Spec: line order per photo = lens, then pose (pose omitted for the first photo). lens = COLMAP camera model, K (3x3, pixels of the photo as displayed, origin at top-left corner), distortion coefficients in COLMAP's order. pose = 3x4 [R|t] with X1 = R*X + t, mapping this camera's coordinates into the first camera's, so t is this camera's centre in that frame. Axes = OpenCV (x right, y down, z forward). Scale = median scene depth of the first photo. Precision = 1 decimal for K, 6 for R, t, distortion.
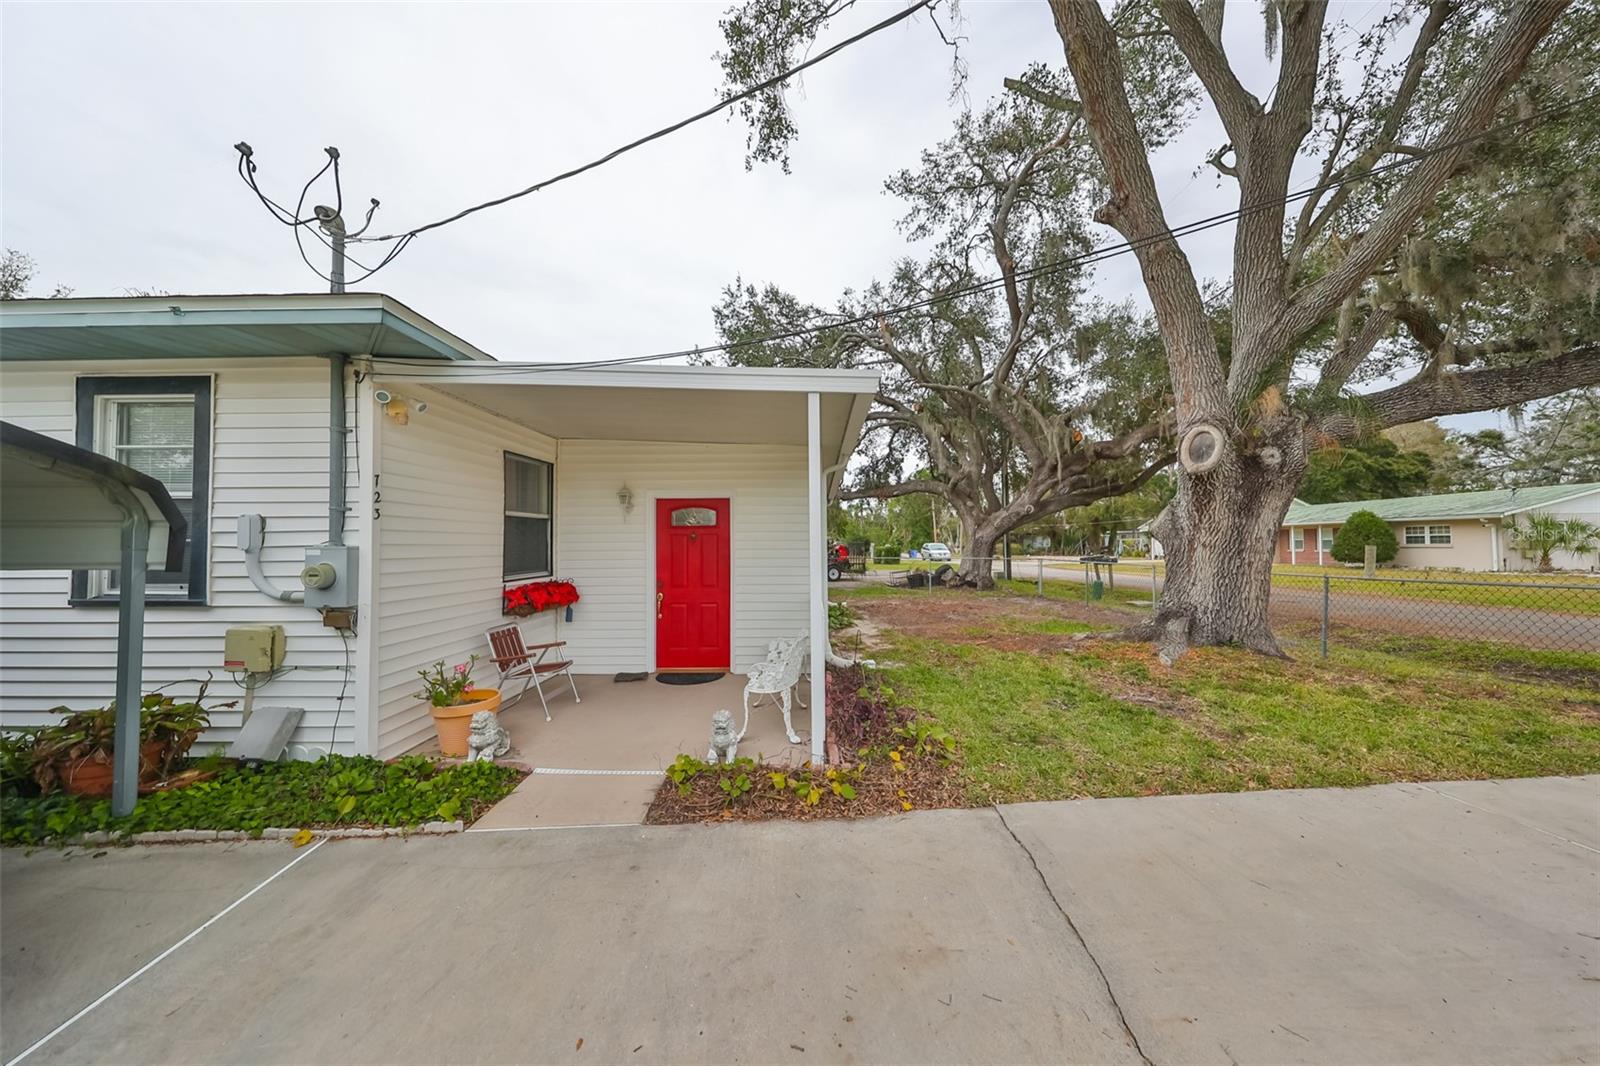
lens RADIAL K [[502.3, 0, 803.0], [0, 502.3, 529.6], [0, 0, 1]] dist [0.000233, 0.000008]
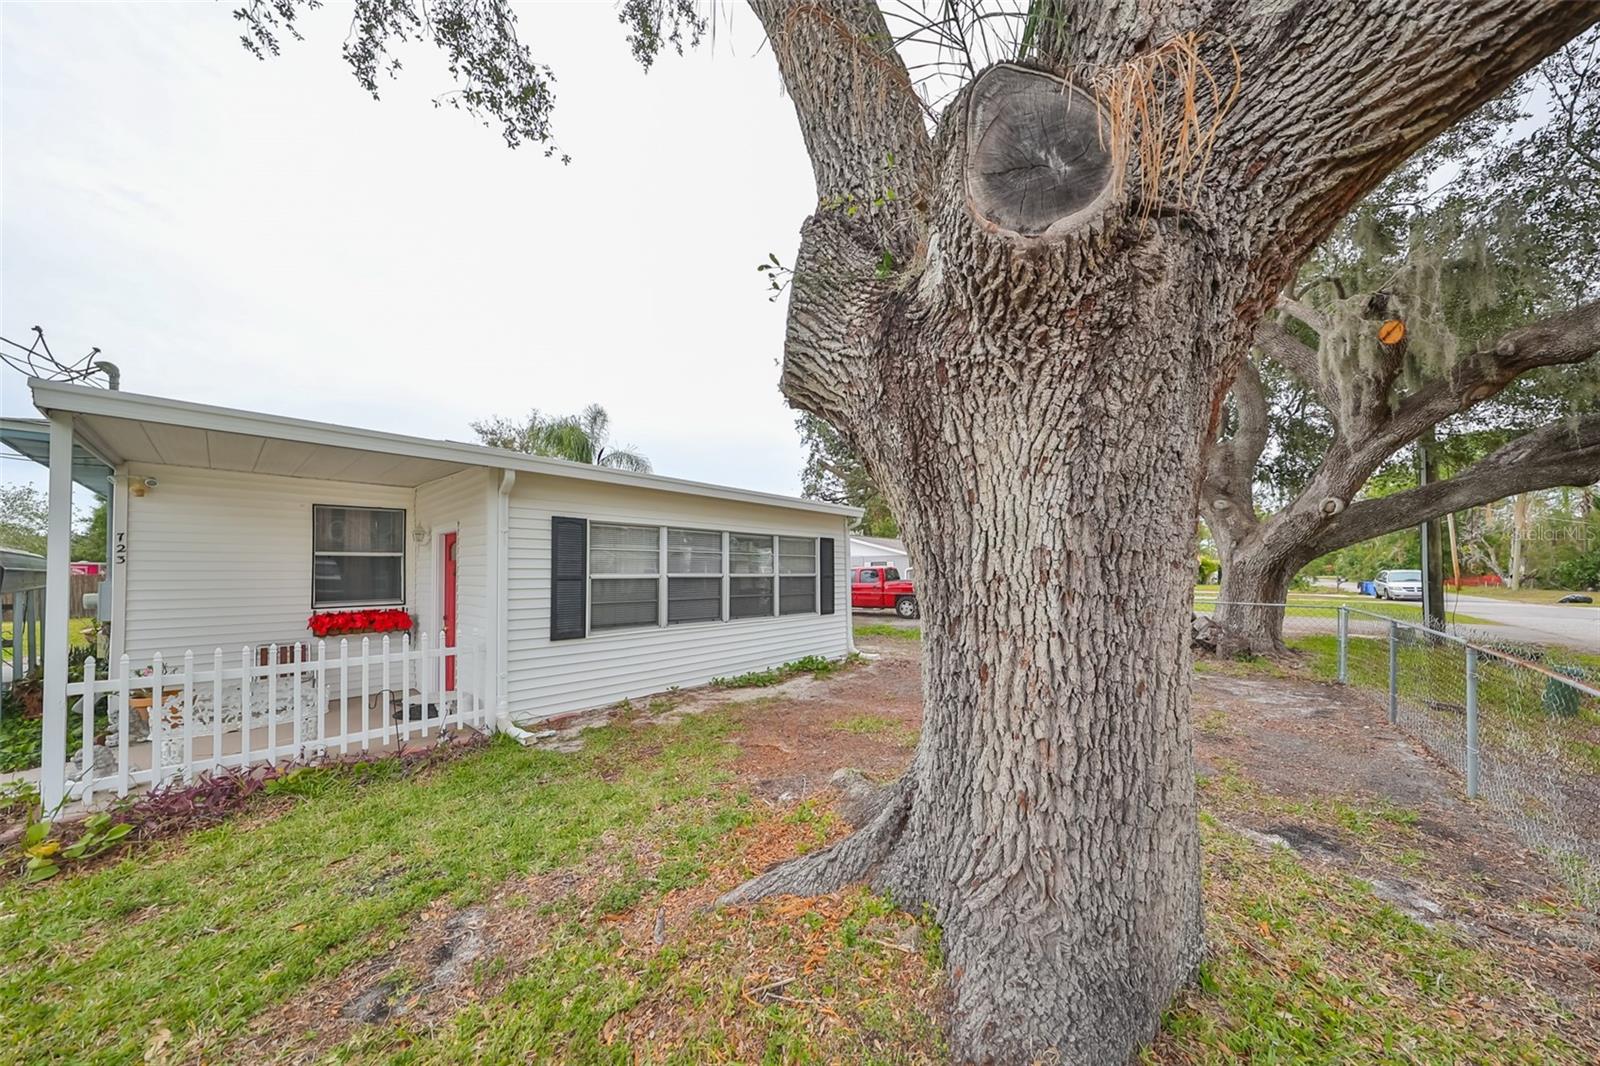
lens RADIAL K [[493.1, 0, 806.3], [0, 493.1, 565.7], [0, 0, 1]] dist [0.000613, 0.000050]
pose [[0.750616, -0.006945, -0.660702, 0.947201], [0.019208, 0.999752, 0.011313, 0.005160], [0.660460, -0.021182, 0.750563, 0.746118]]
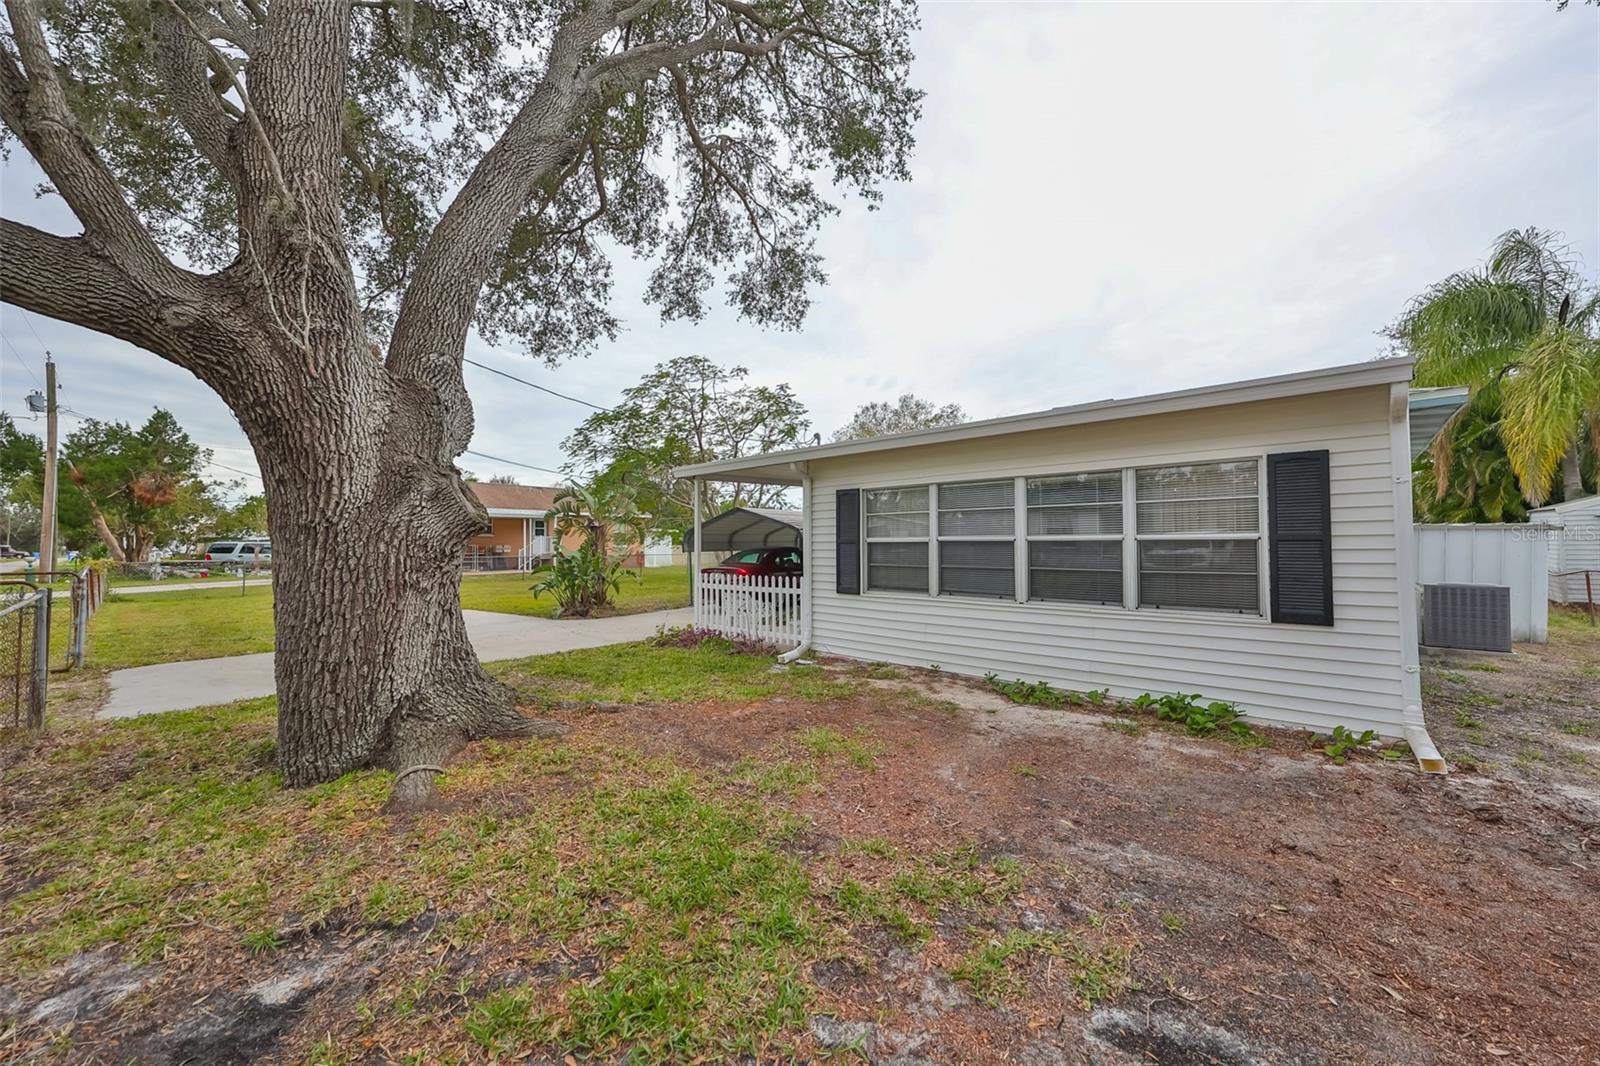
lens RADIAL K [[585.1, 0, 802.6], [0, 585.1, 536.3], [0, 0, 1]] dist [-0.000056, -0.000014]
pose [[-0.644279, -0.002590, -0.764786, 1.034336], [0.031011, 0.999083, -0.029509, 0.051030], [0.764161, -0.042729, -0.643608, 1.836888]]
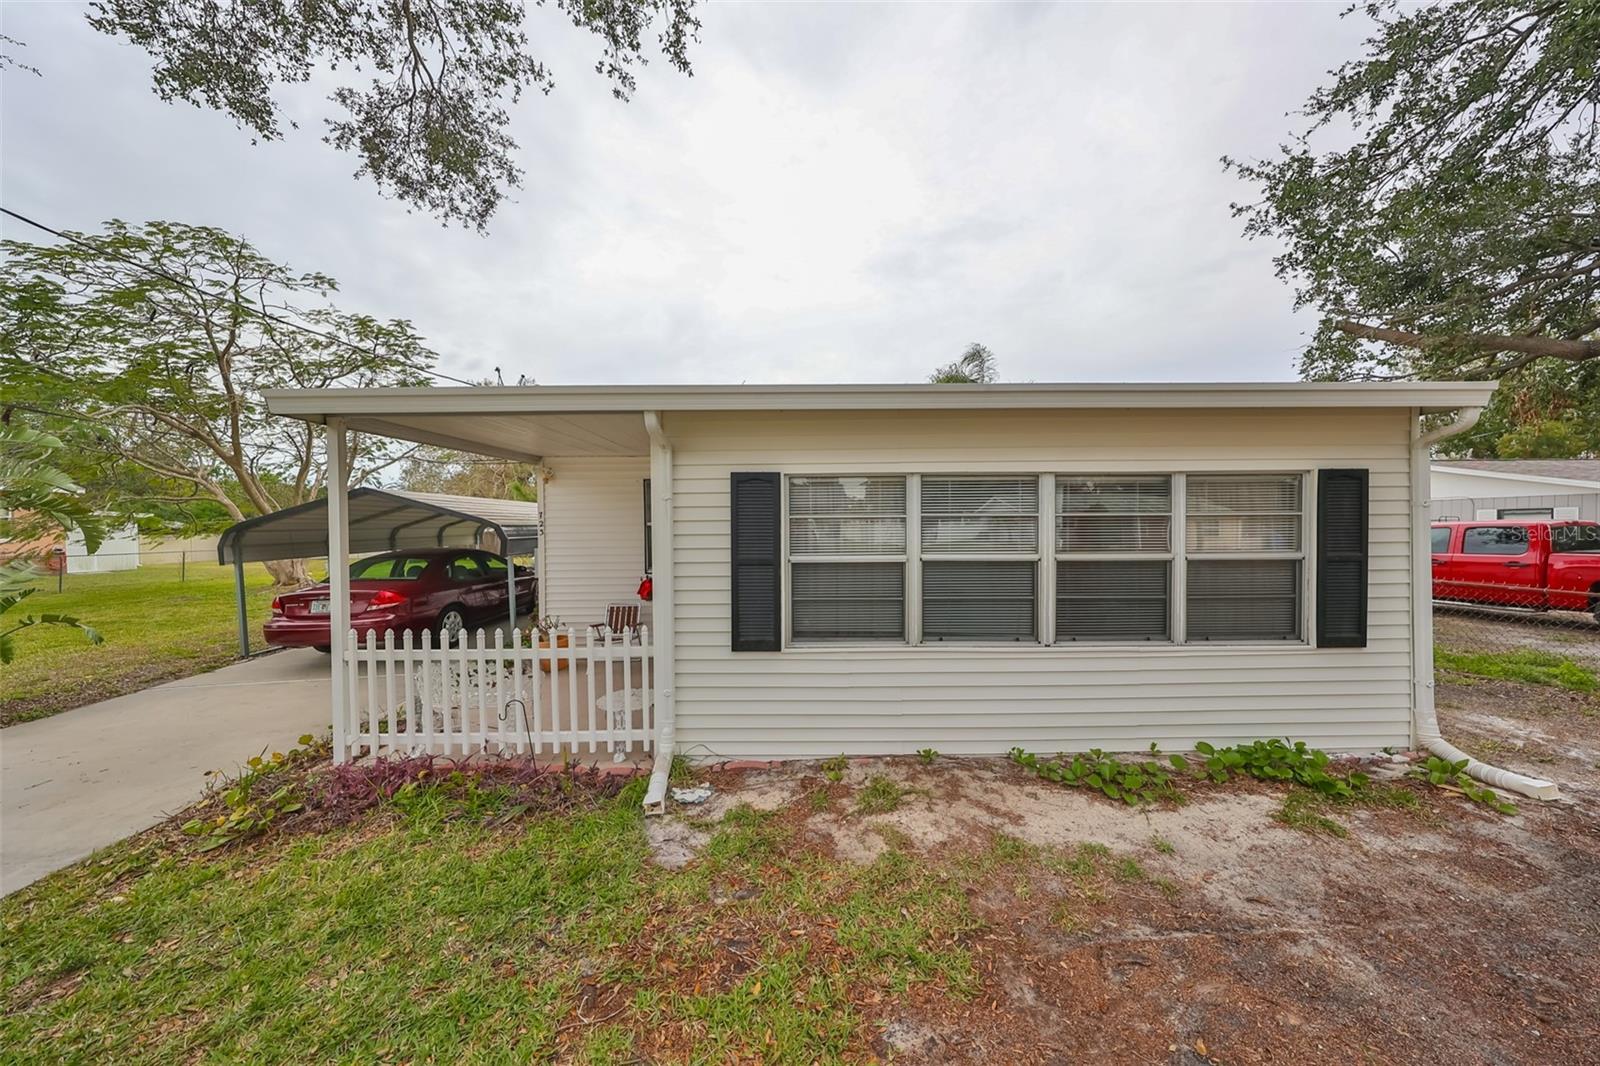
lens RADIAL K [[490.0, 0, 803.8], [0, 490.0, 534.5], [0, 0, 1]] dist [0.000441, 0.000153]
pose [[0.029837, 0.022961, -0.999291, 0.639746], [0.036195, 0.999056, 0.024036, -0.016277], [0.998899, -0.036887, 0.028978, 1.169639]]
